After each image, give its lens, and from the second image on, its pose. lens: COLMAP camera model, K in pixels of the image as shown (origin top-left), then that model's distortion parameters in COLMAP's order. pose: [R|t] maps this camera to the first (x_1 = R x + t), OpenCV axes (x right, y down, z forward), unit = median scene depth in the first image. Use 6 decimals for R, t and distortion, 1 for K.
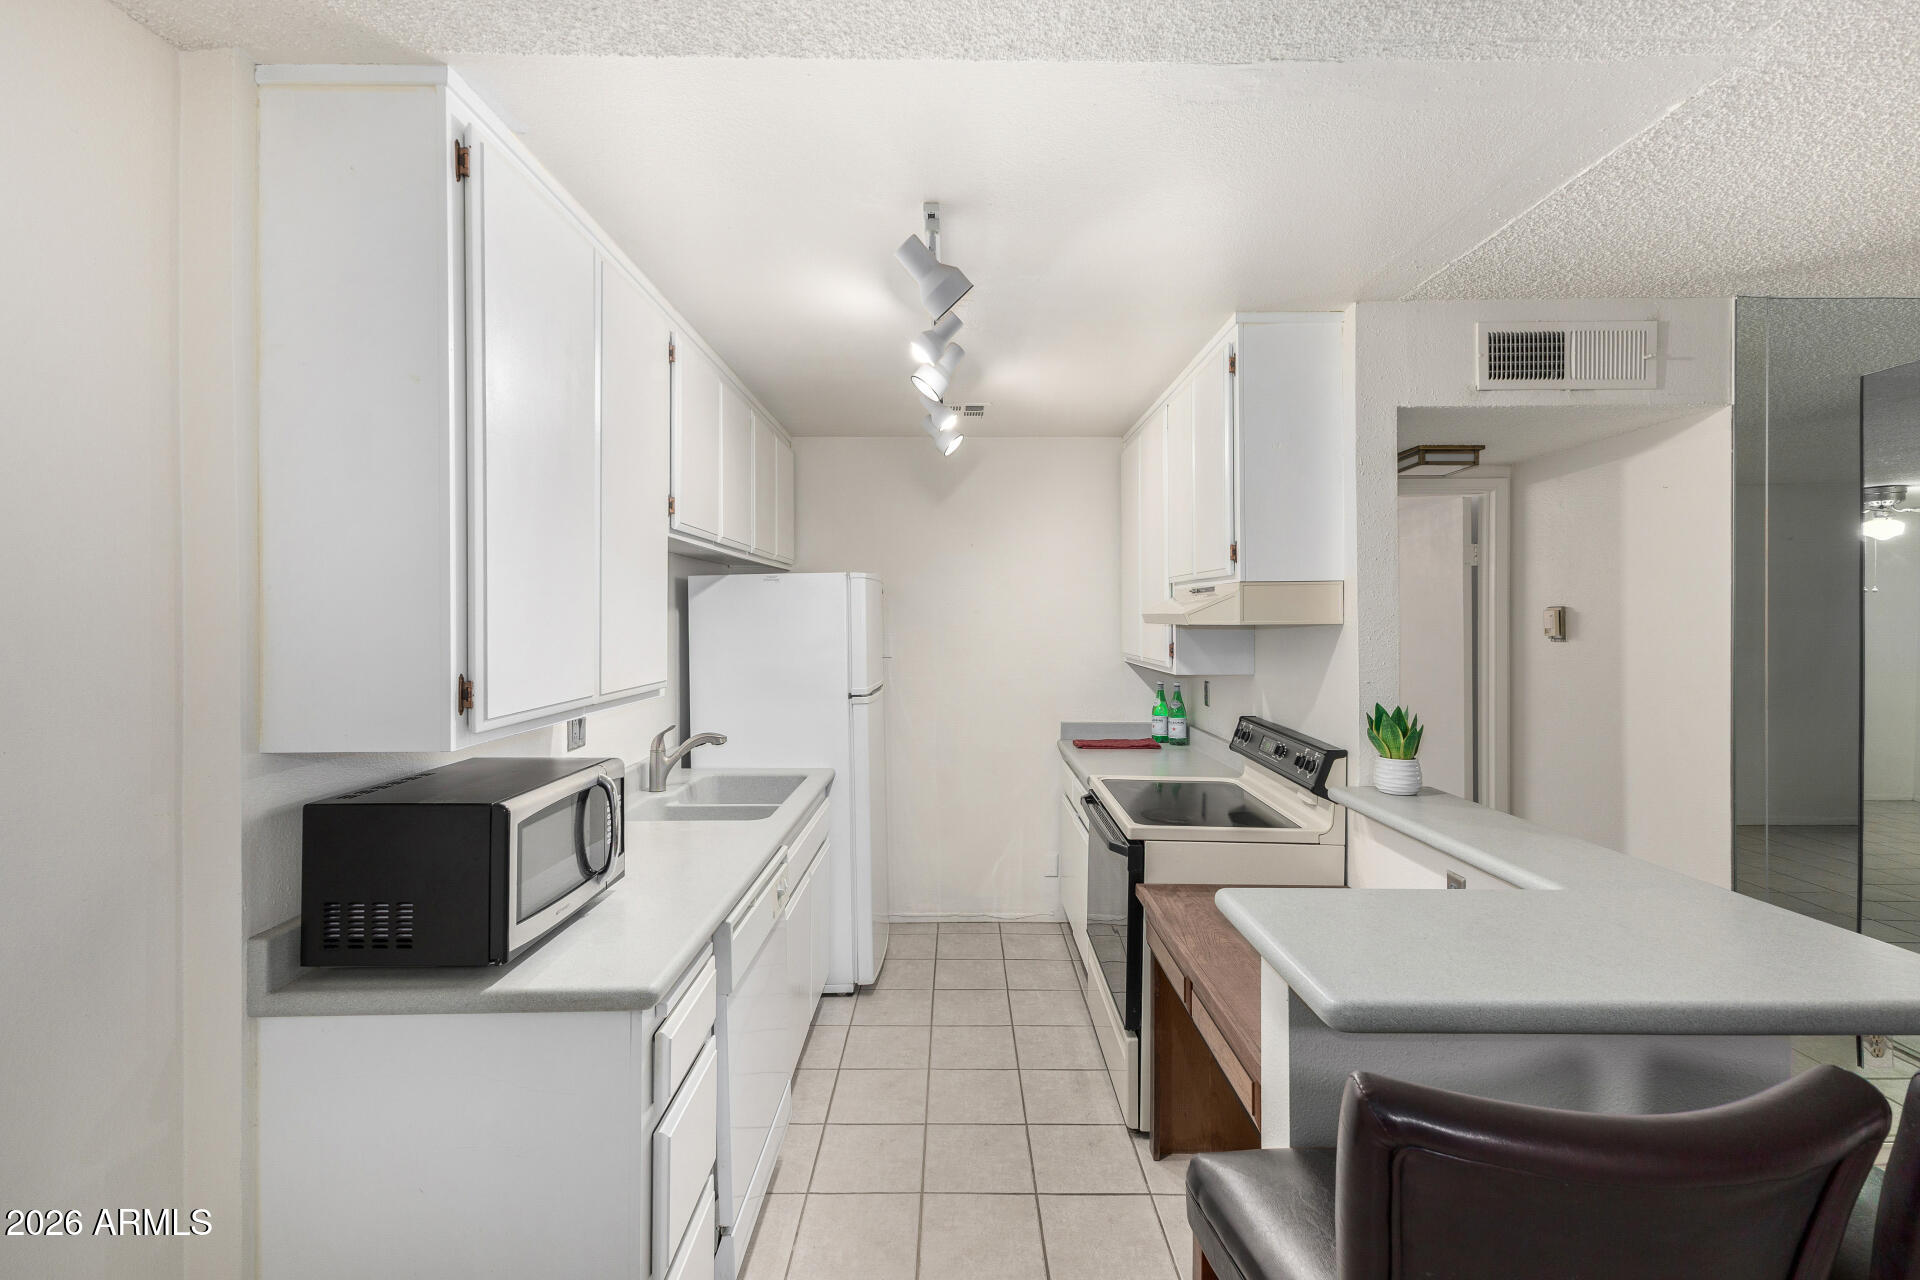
lens RADIAL K [[838.0, 0, 950.3], [0, 838.0, 624.4], [0, 0, 1]] dist [0.012580, -0.000447]
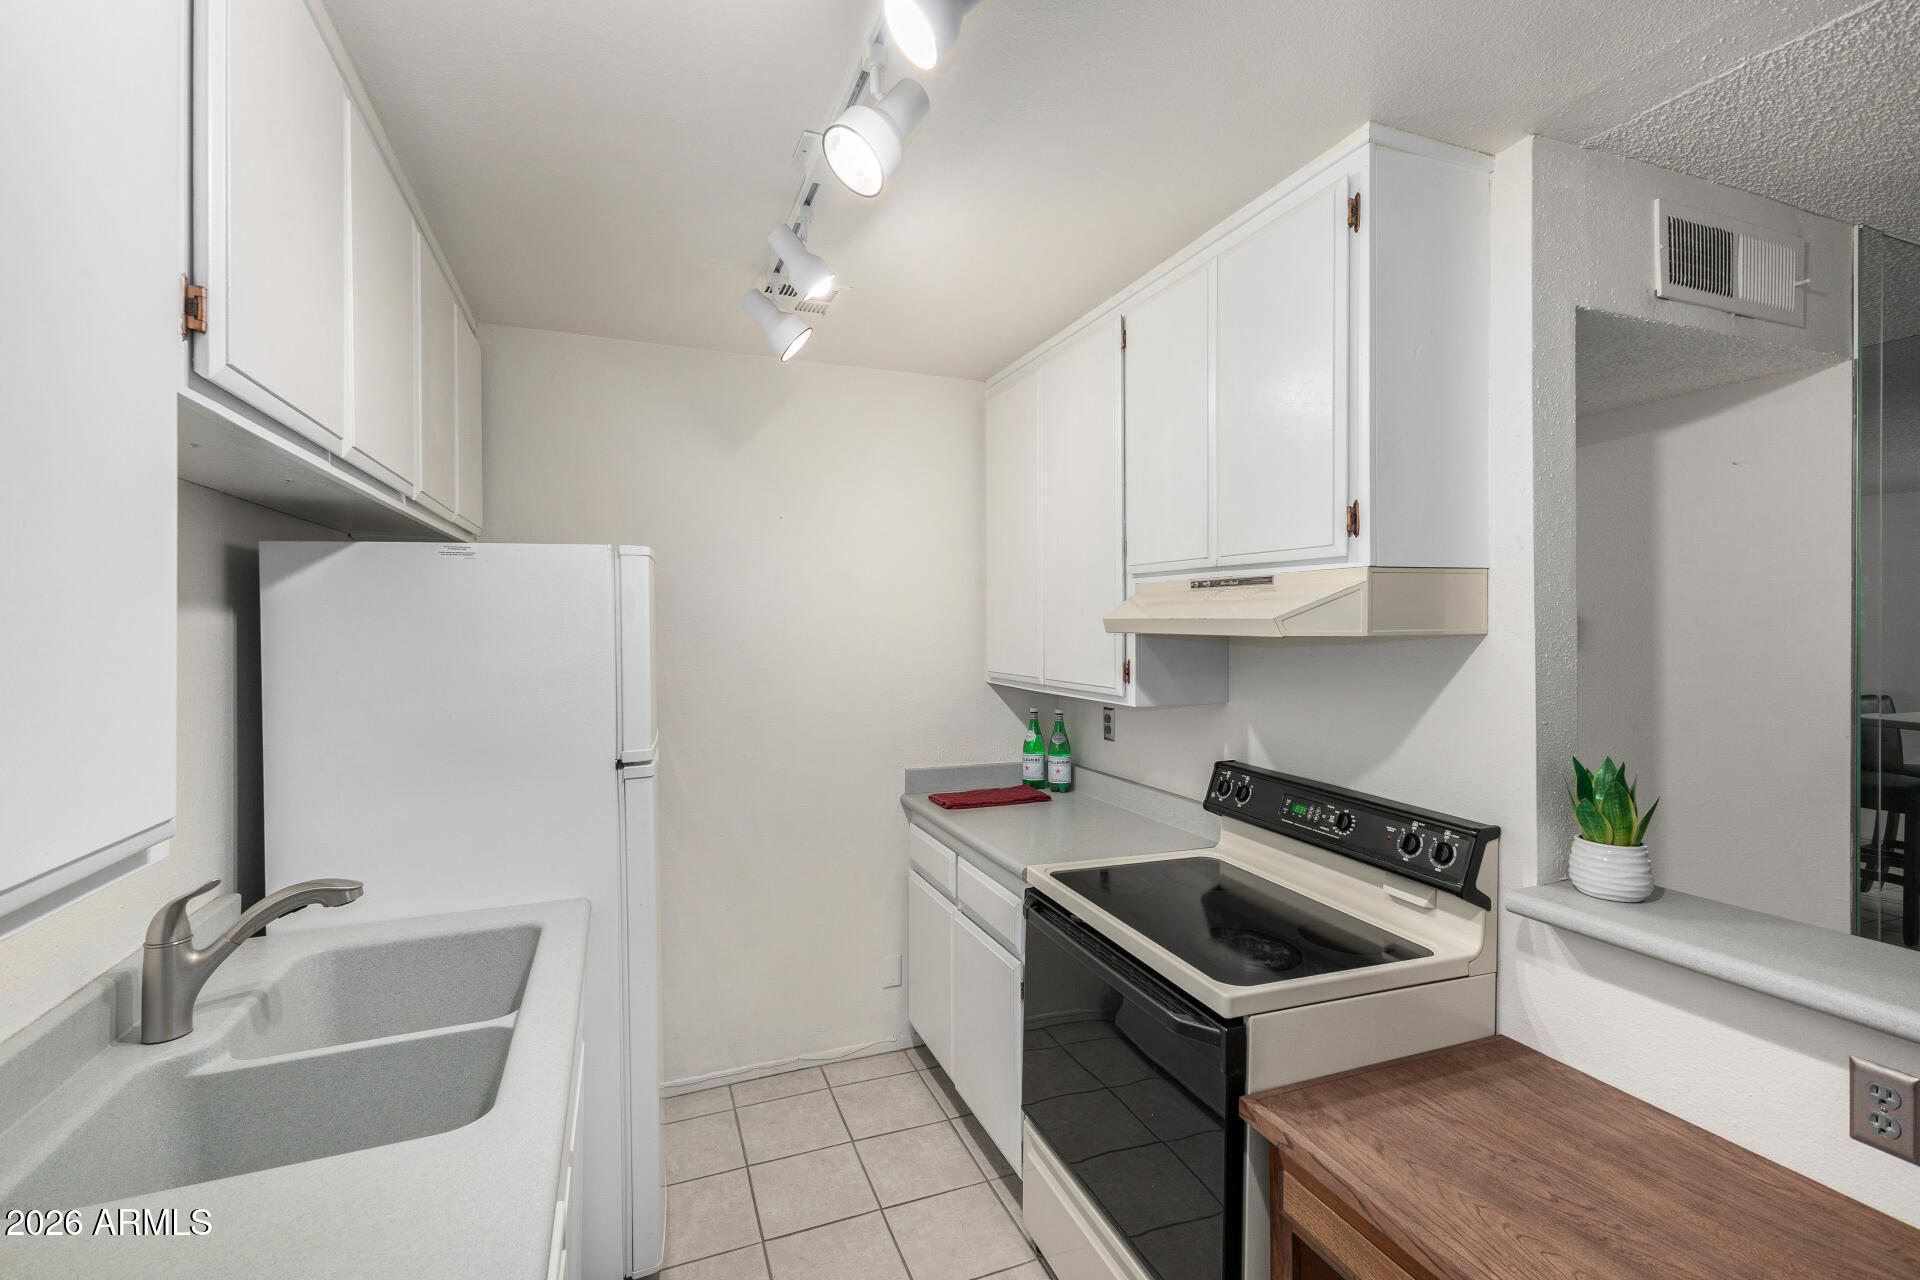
lens RADIAL K [[838.0, 0, 950.3], [0, 838.0, 624.4], [0, 0, 1]] dist [0.012580, -0.000447]
pose [[0.928552, -0.003094, 0.371190, -0.142334], [0.004938, 0.999980, -0.004016, -0.006435], [-0.371170, 0.005562, 0.928548, 0.461715]]
